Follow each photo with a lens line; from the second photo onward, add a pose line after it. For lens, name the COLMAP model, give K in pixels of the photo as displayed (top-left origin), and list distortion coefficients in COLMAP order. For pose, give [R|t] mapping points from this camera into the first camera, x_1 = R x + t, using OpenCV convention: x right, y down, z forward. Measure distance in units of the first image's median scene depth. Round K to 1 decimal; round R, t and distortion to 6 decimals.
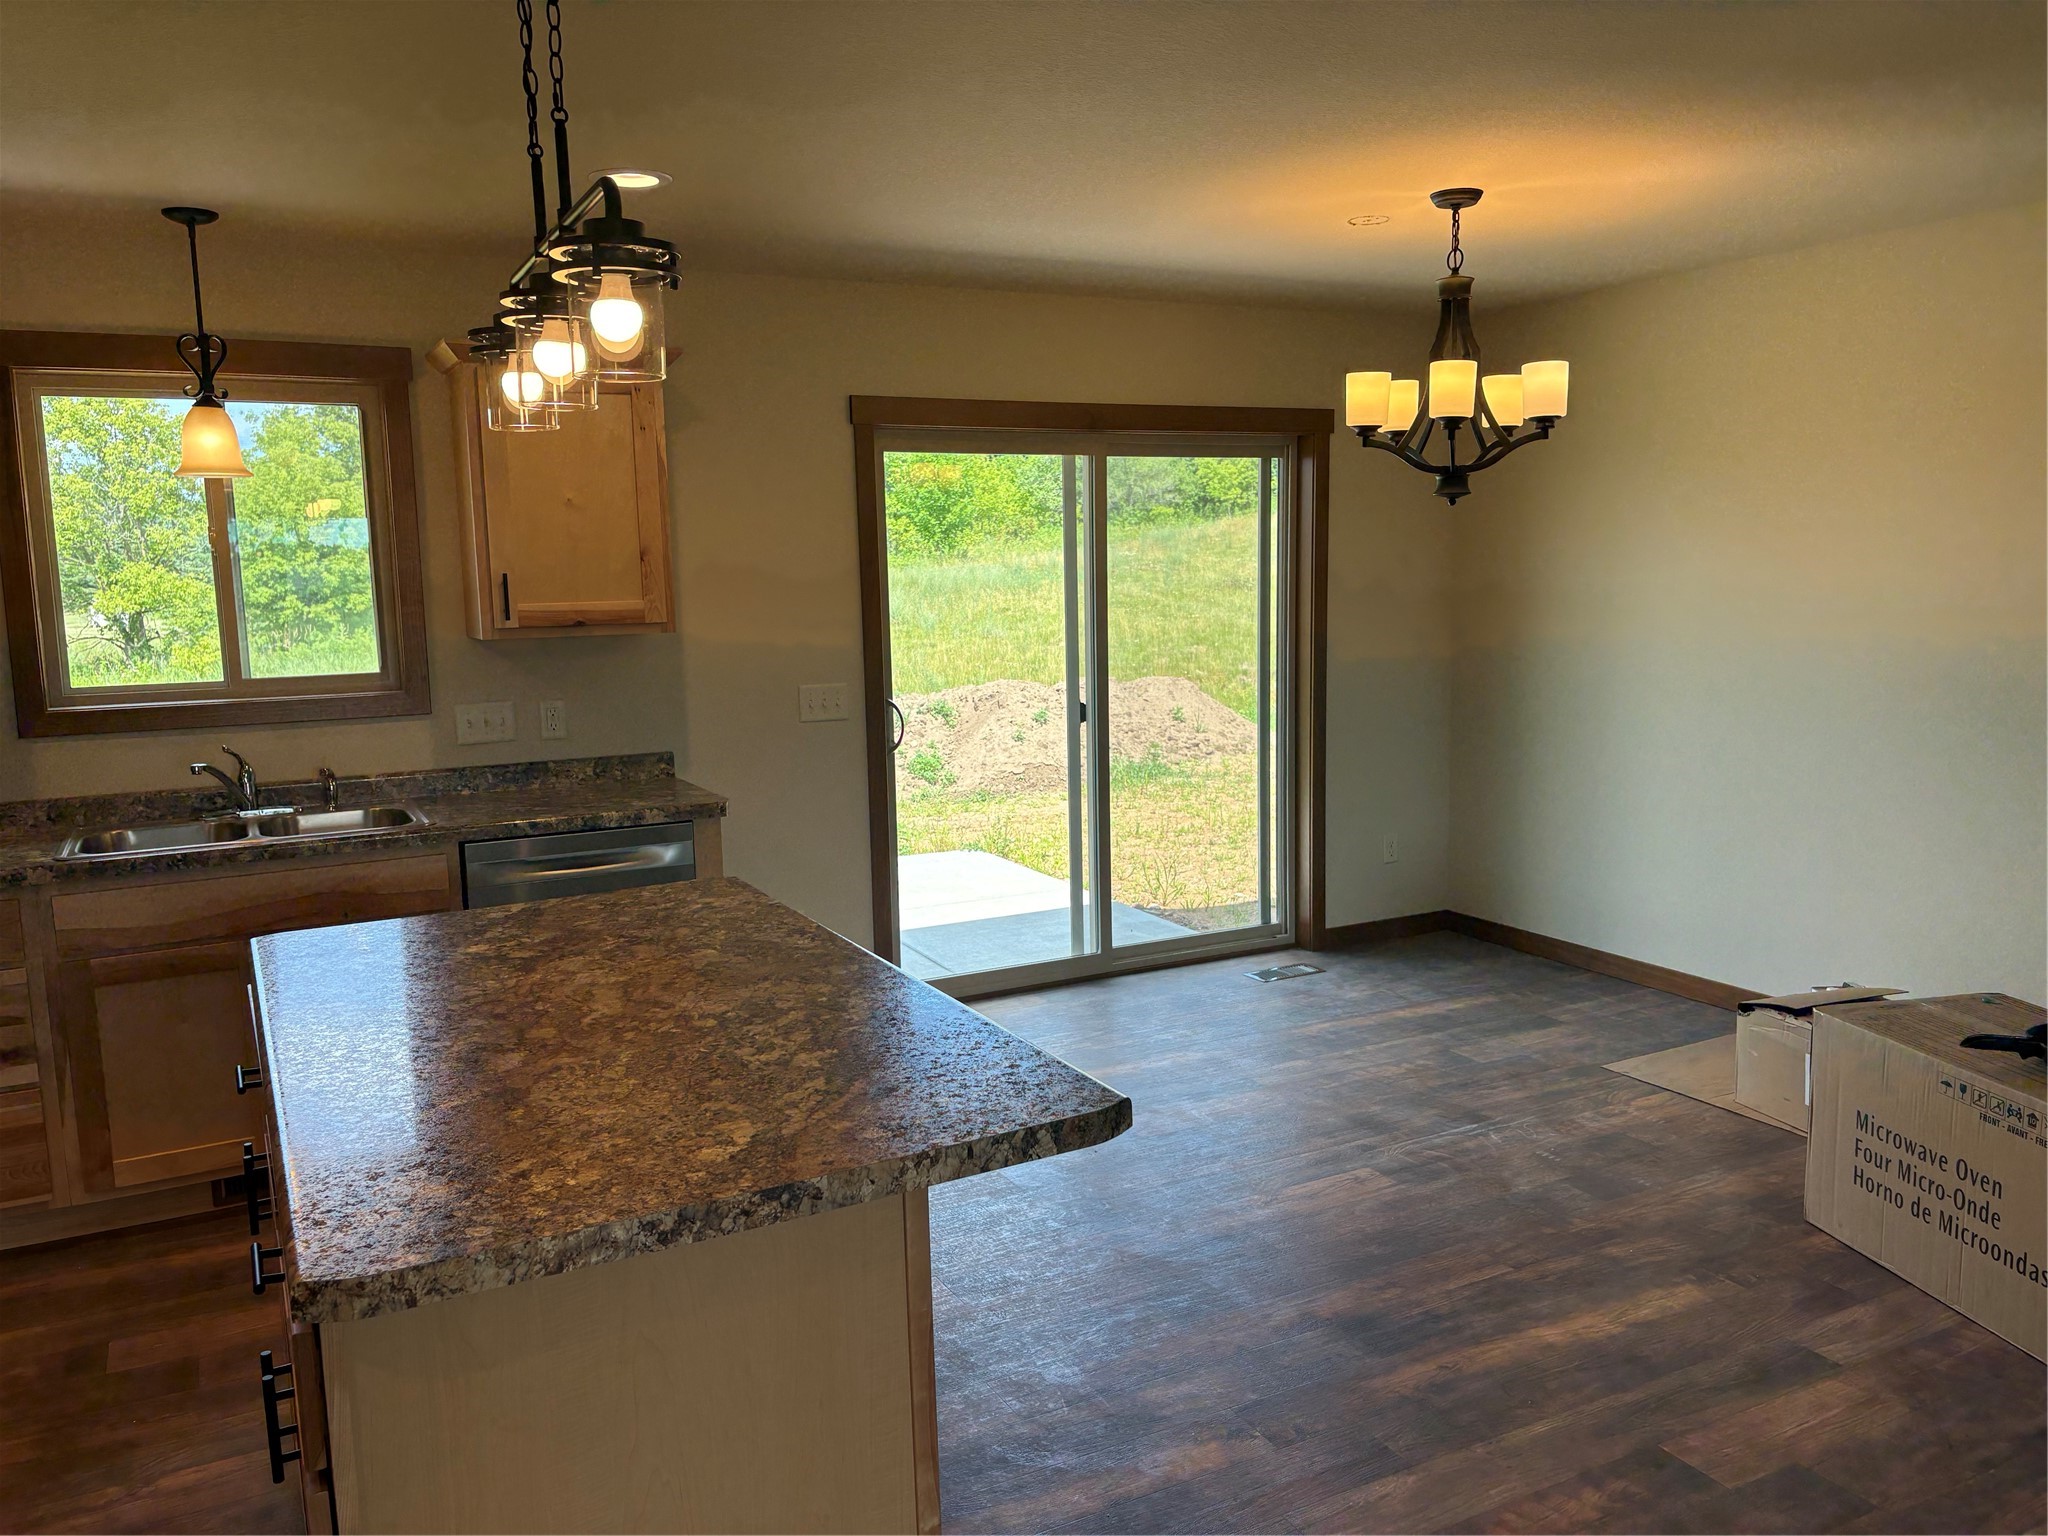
lens RADIAL K [[1542.5, 0, 1024.0], [0, 1542.5, 768.0], [0, 0, 1]] dist [0.083696, -0.083459]
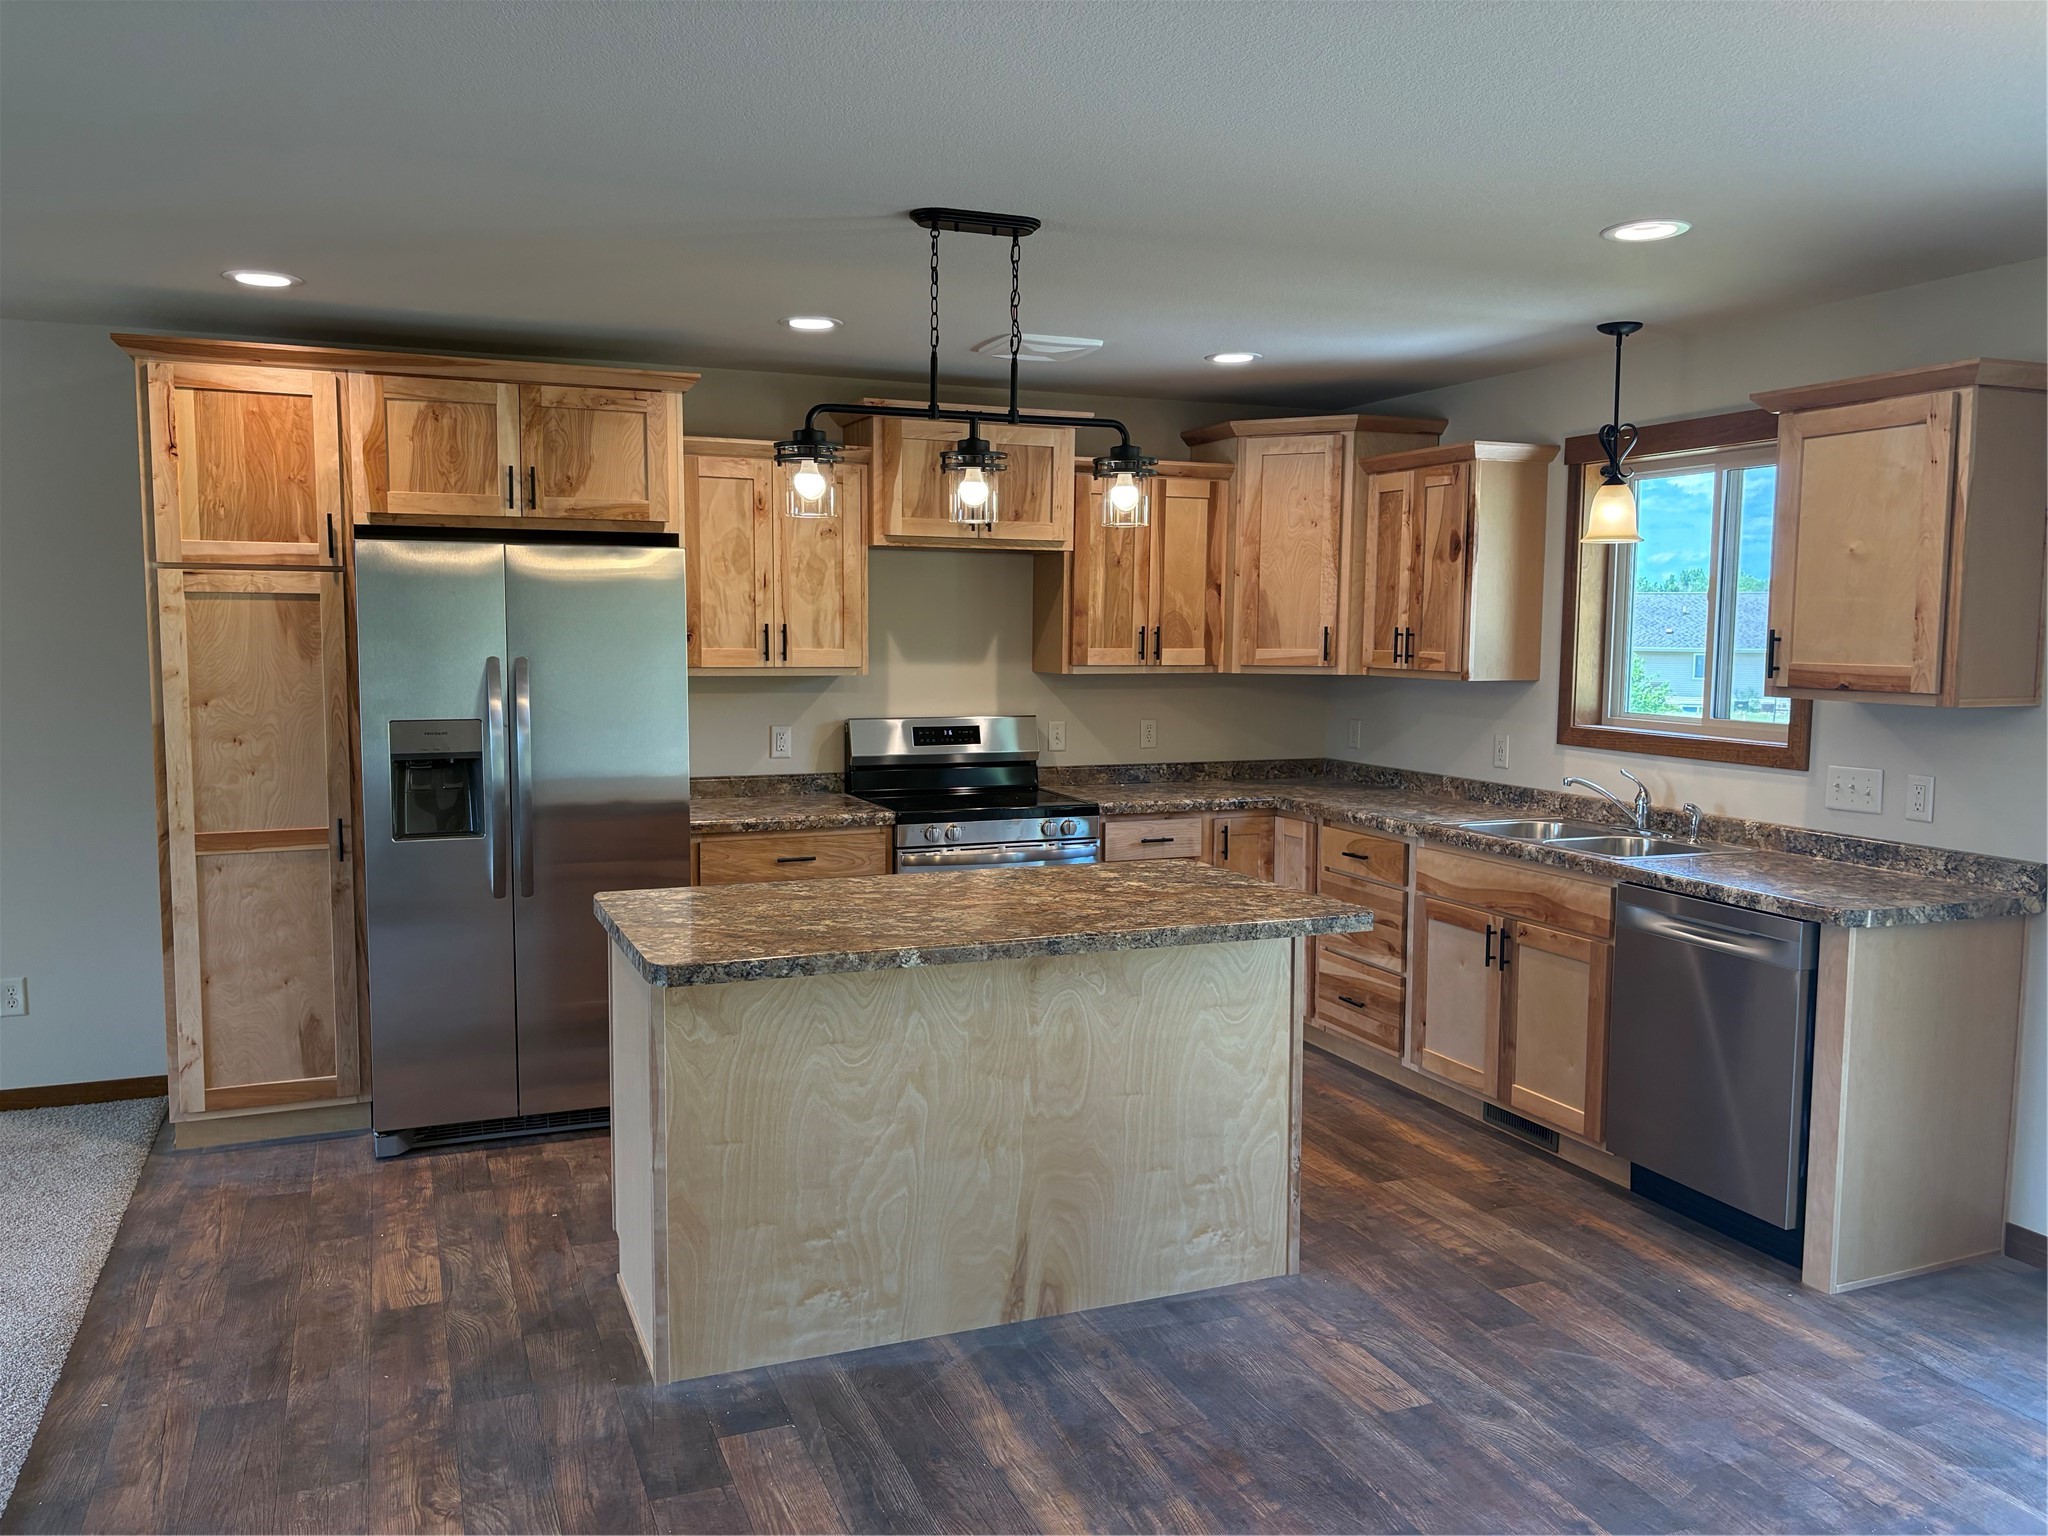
lens RADIAL K [[1569.4, 0, 1020.0], [0, 1569.4, 758.5], [0, 0, 1]] dist [0.027262, -0.000402]
pose [[-0.093298, 0.106319, -0.989945, 0.705247], [-0.136607, 0.983512, 0.118502, -0.101542], [0.986222, 0.146289, -0.077236, 0.647008]]
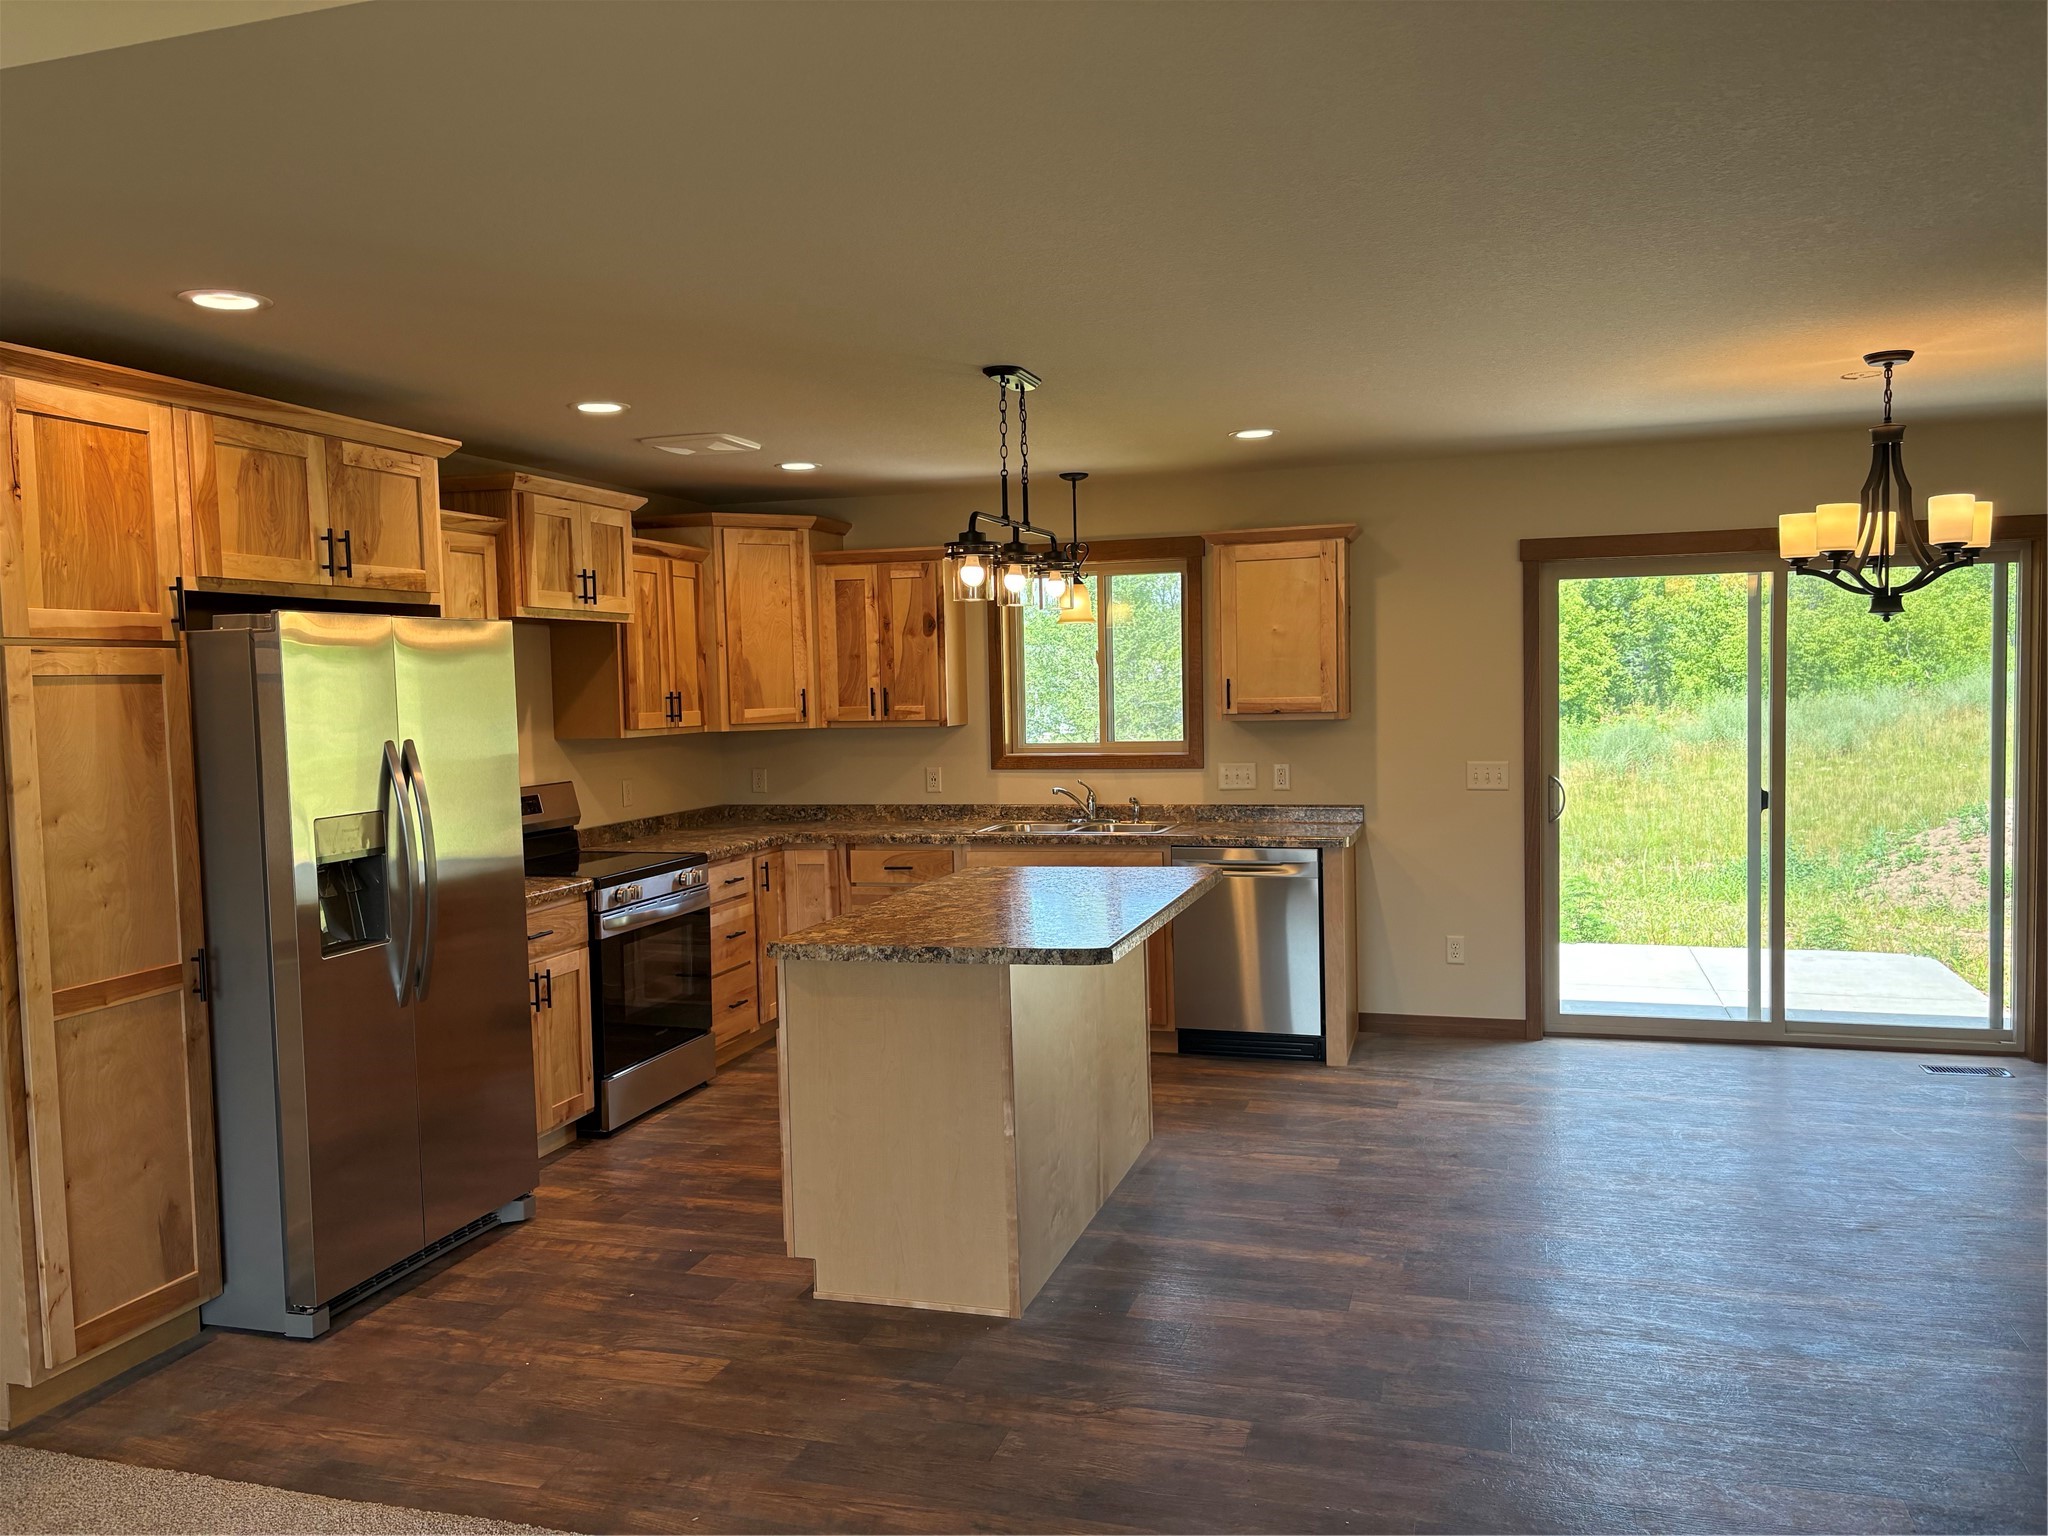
lens RADIAL K [[1542.5, 0, 1024.0], [0, 1542.5, 768.0], [0, 0, 1]] dist [0.083696, -0.083459]
pose [[0.711342, 0.043894, -0.701474, 0.620093], [-0.083712, 0.996235, -0.022551, 0.015240], [0.697843, 0.074763, 0.712339, -0.234246]]
